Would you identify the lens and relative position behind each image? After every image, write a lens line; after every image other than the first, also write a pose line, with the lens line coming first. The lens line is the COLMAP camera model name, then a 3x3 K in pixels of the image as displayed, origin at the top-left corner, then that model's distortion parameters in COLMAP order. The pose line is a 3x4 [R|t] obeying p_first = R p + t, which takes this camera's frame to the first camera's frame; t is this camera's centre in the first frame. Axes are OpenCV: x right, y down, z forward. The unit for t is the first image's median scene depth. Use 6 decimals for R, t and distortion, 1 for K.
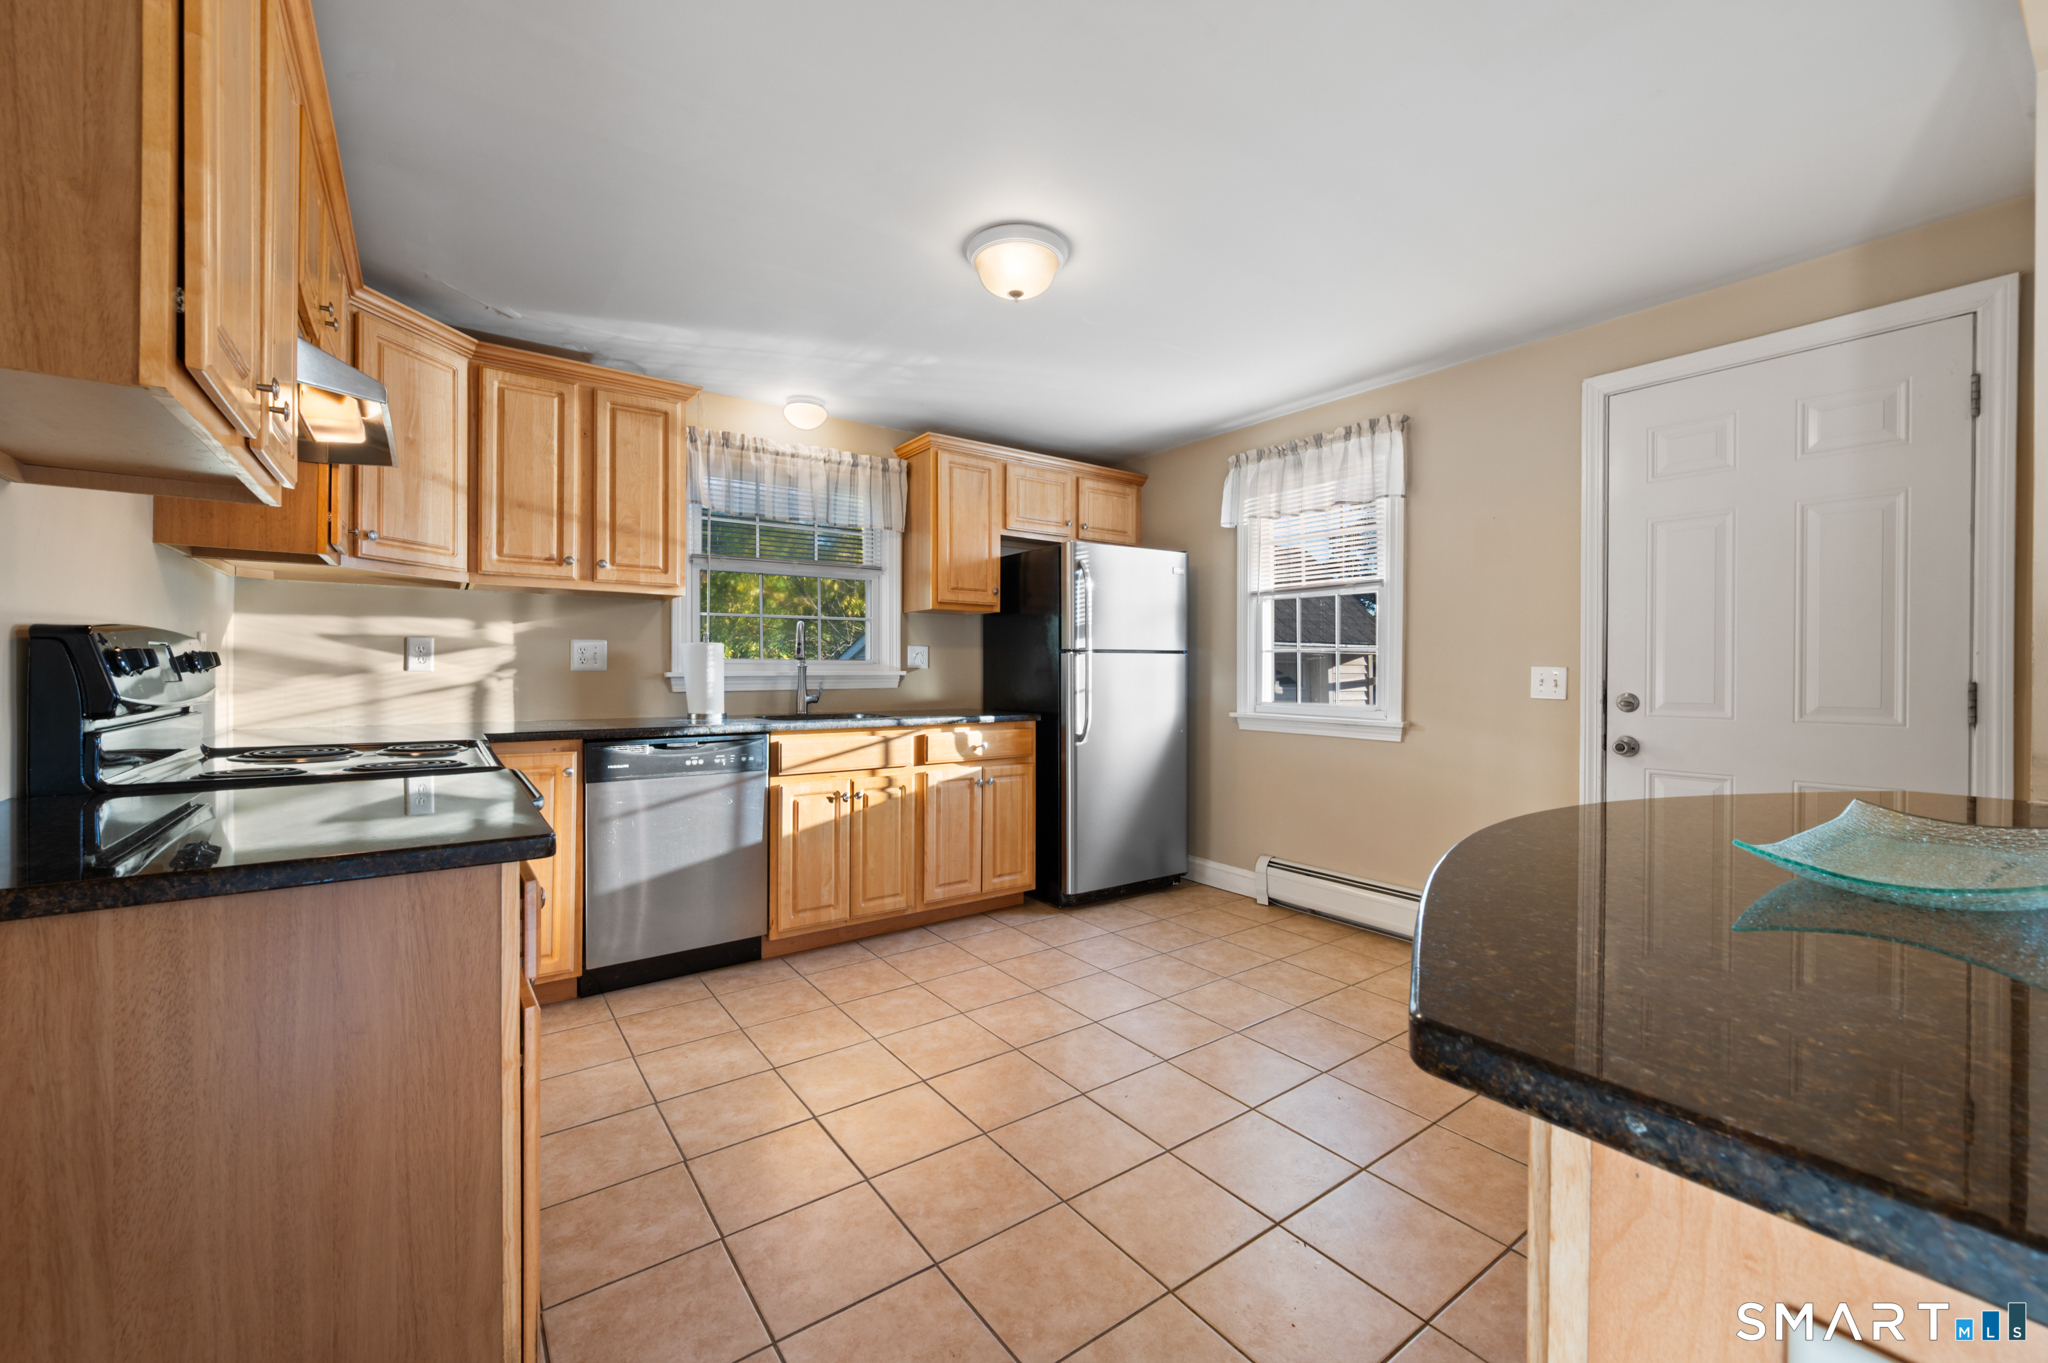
lens RADIAL K [[823.5, 0, 1032.7], [0, 823.5, 673.8], [0, 0, 1]] dist [0.000205, 0.000146]
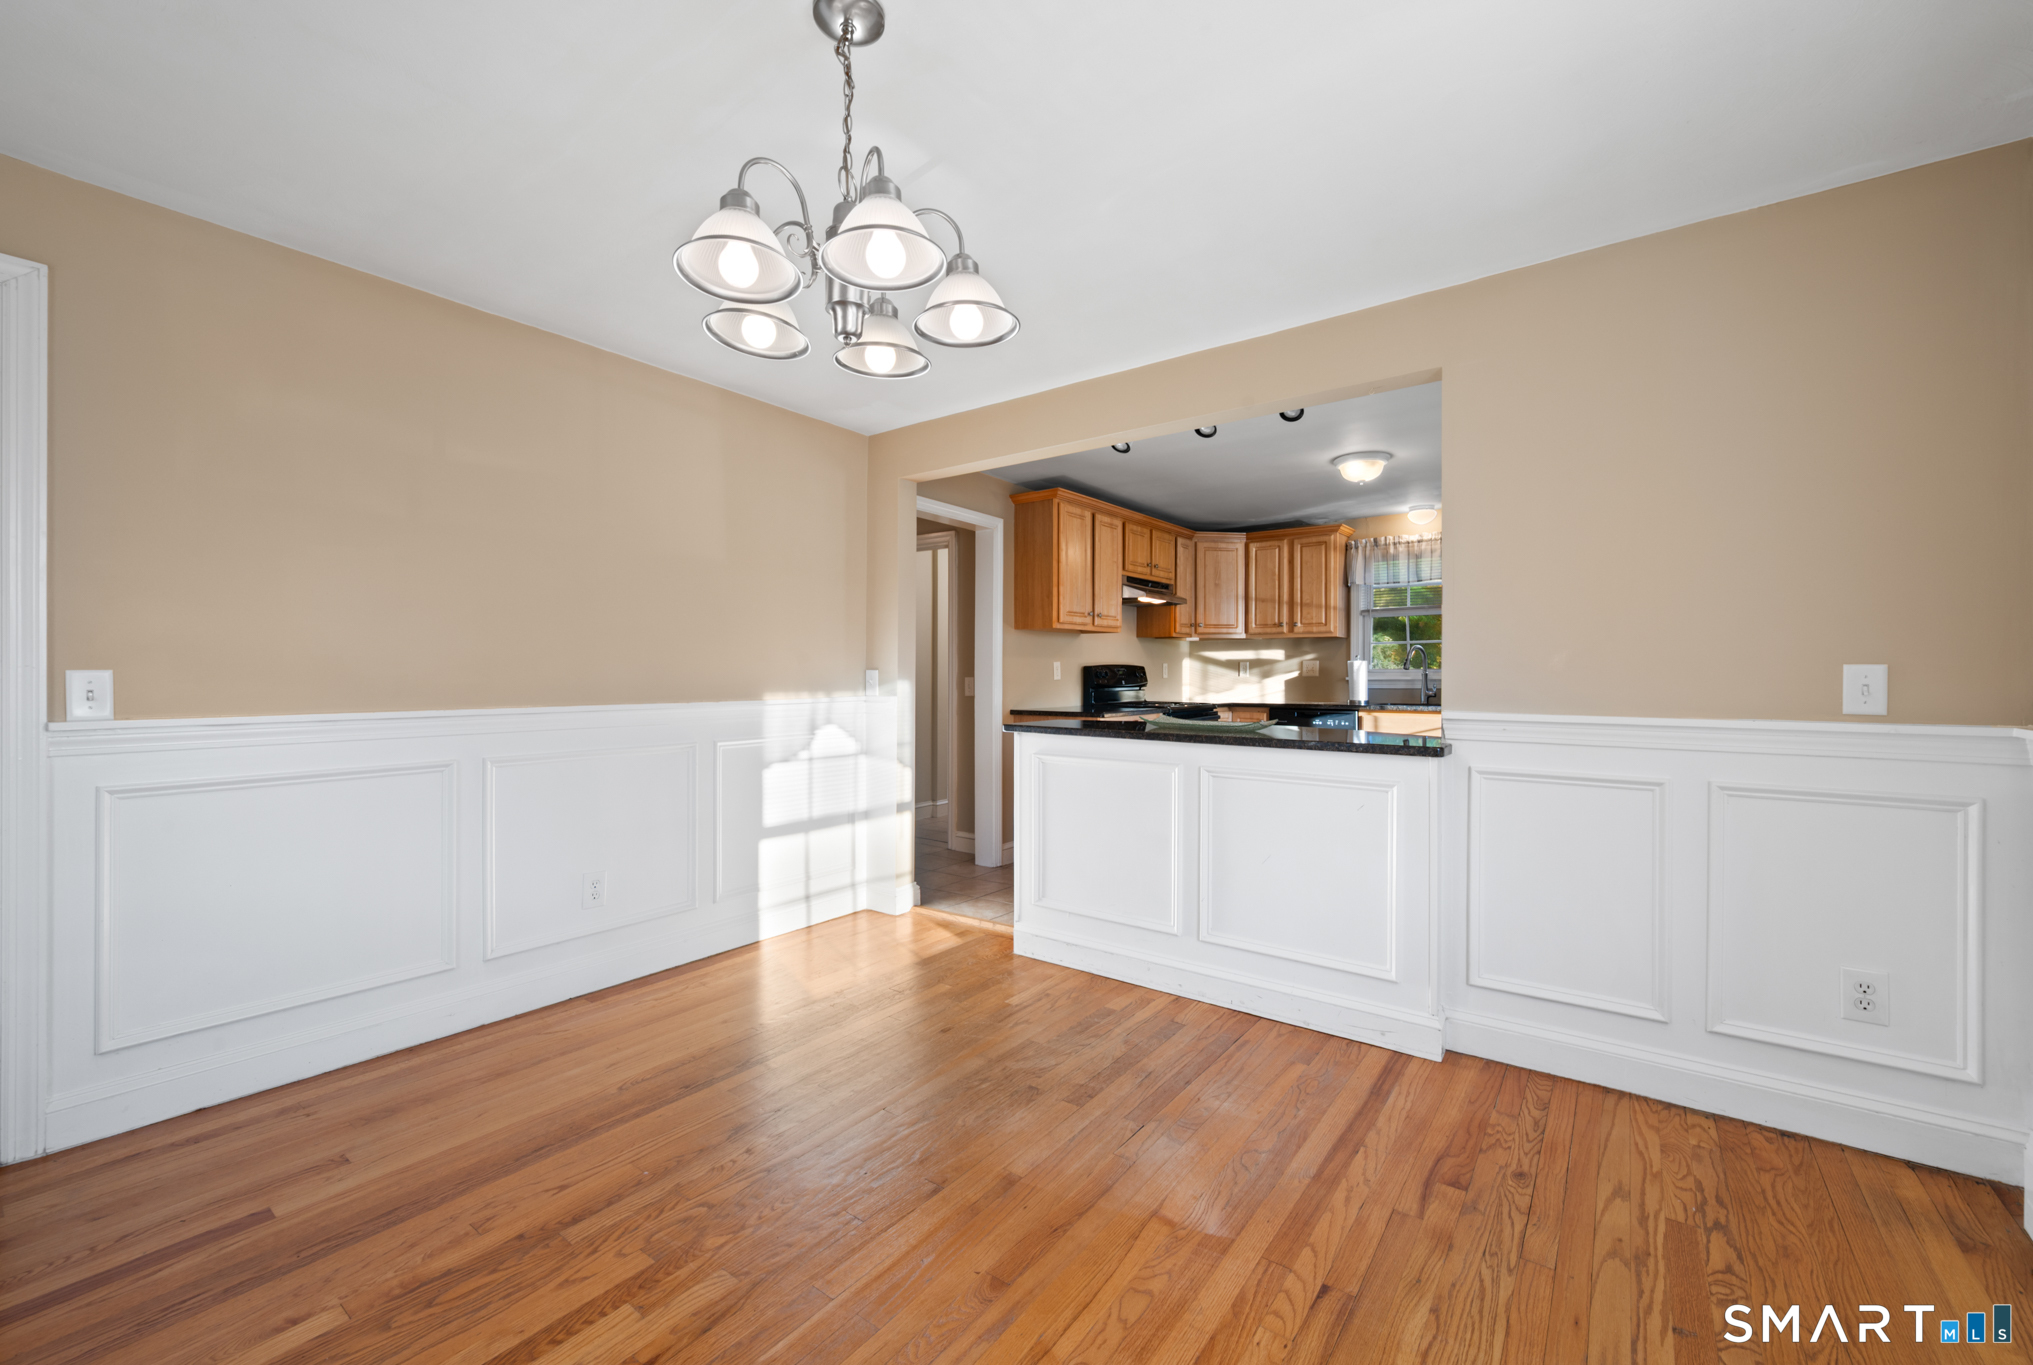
lens RADIAL K [[811.6, 0, 1032.9], [0, 811.6, 678.0], [0, 0, 1]] dist [-0.000009, -0.000564]
pose [[0.303465, -0.000824, -0.952842, 1.099529], [-0.001405, 0.999998, -0.001312, 0.003458], [0.952842, 0.001737, 0.303463, -0.213847]]
